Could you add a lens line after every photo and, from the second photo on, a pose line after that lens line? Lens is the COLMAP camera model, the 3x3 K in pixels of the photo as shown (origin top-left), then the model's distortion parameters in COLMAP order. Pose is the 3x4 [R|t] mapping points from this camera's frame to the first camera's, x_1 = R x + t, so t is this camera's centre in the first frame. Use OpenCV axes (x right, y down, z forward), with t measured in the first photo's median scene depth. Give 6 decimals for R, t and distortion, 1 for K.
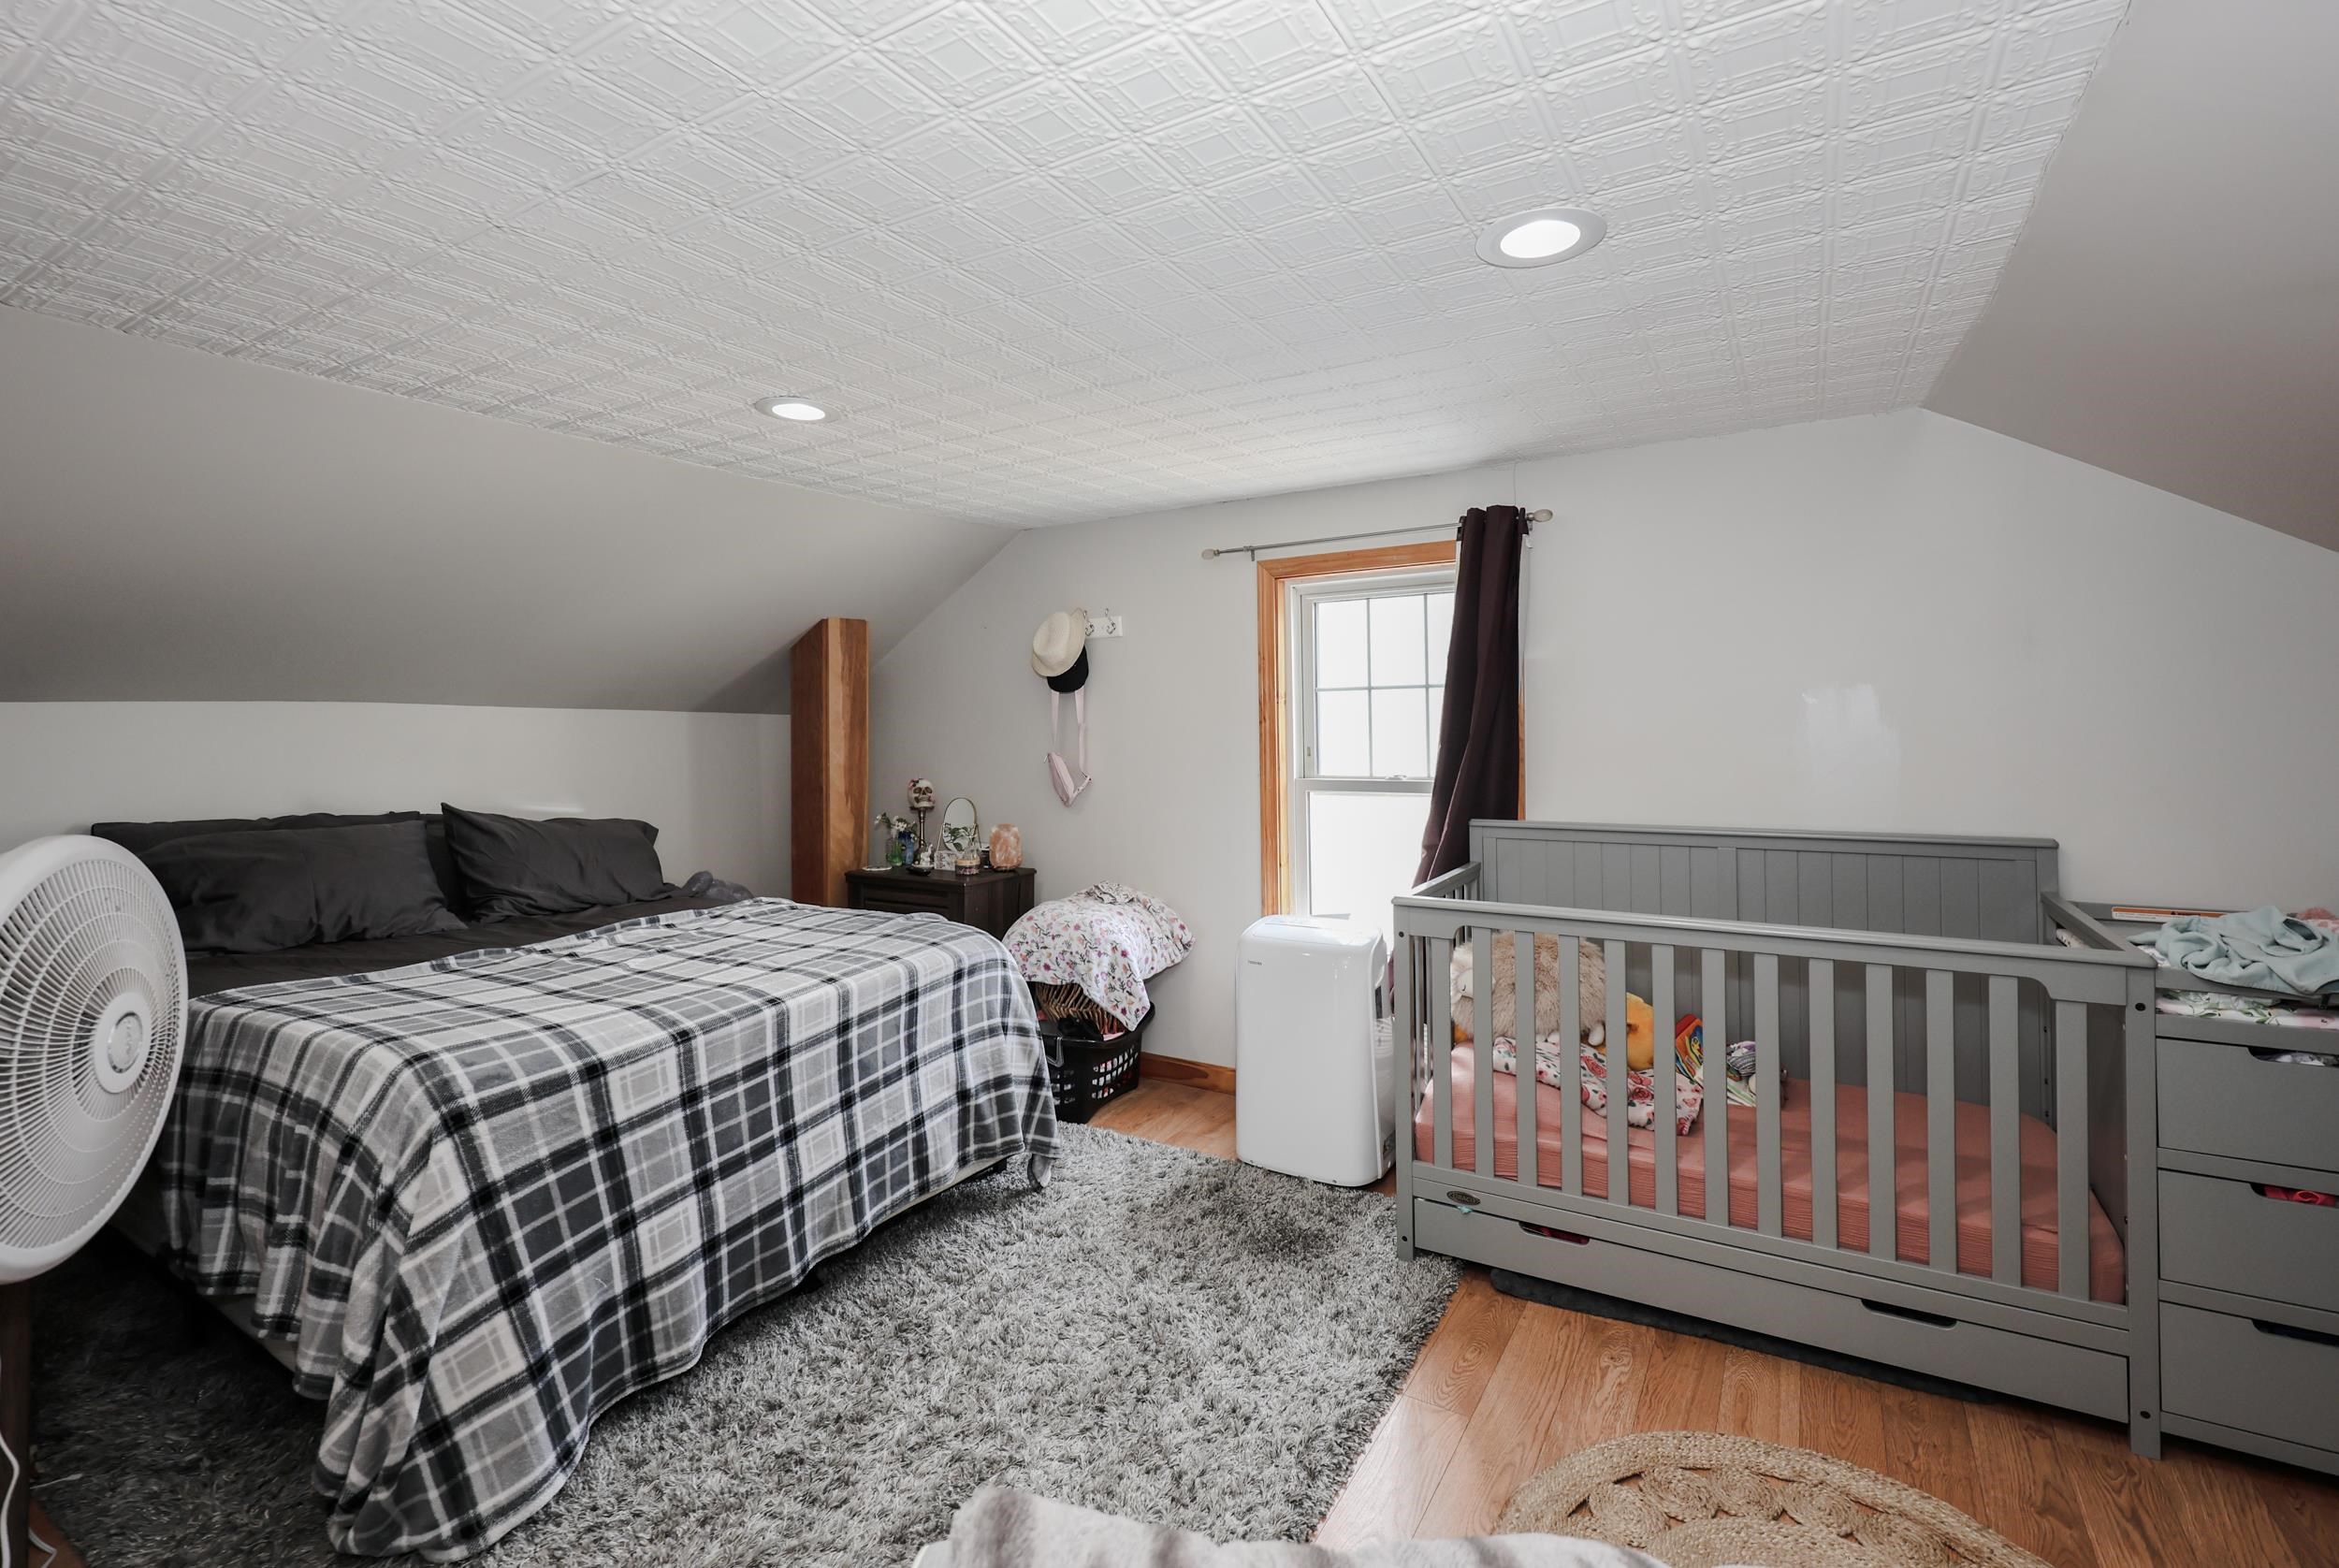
lens RADIAL K [[958.5, 0, 1168.6], [0, 958.5, 733.7], [0, 0, 1]] dist [0.001079, 0.000320]
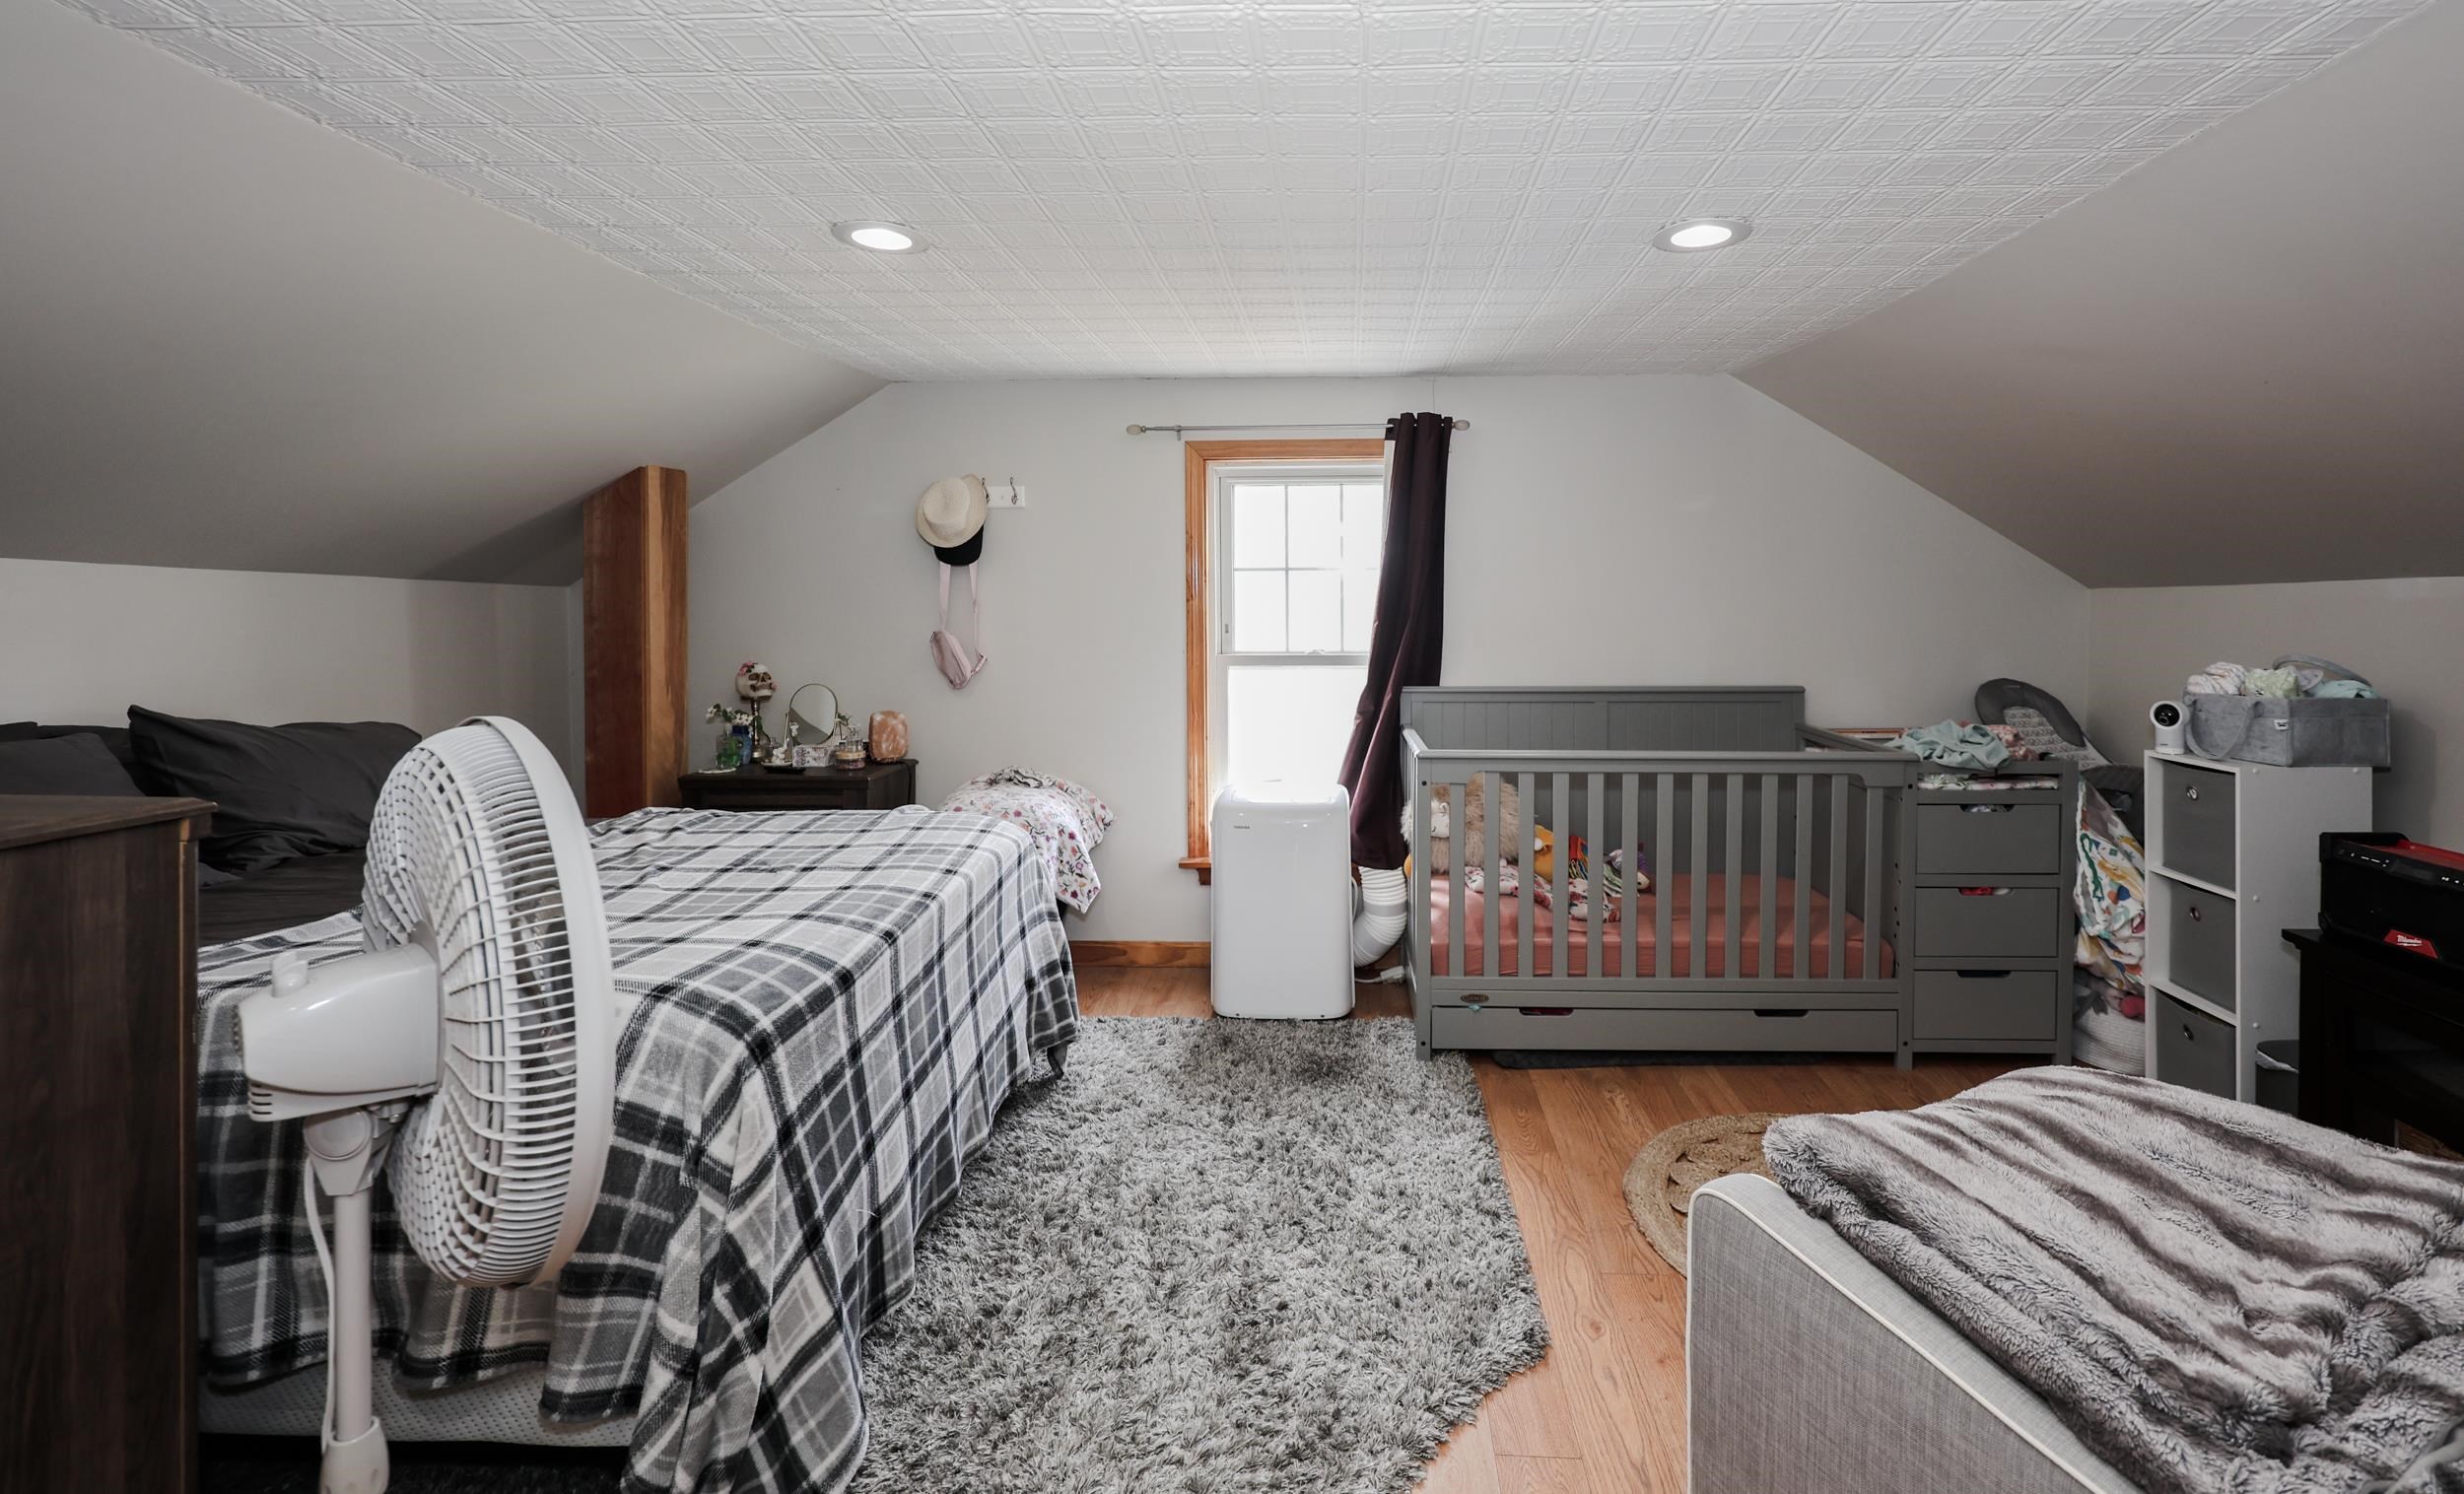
lens RADIAL K [[1024.1, 0, 1233.3], [0, 1024.1, 647.9], [0, 0, 1]] dist [0.008380, -0.000142]
pose [[0.895026, -0.009301, 0.445917, -0.462747], [-0.003513, 0.999605, 0.027901, 0.011326], [-0.446000, -0.026538, 0.894639, 0.001429]]
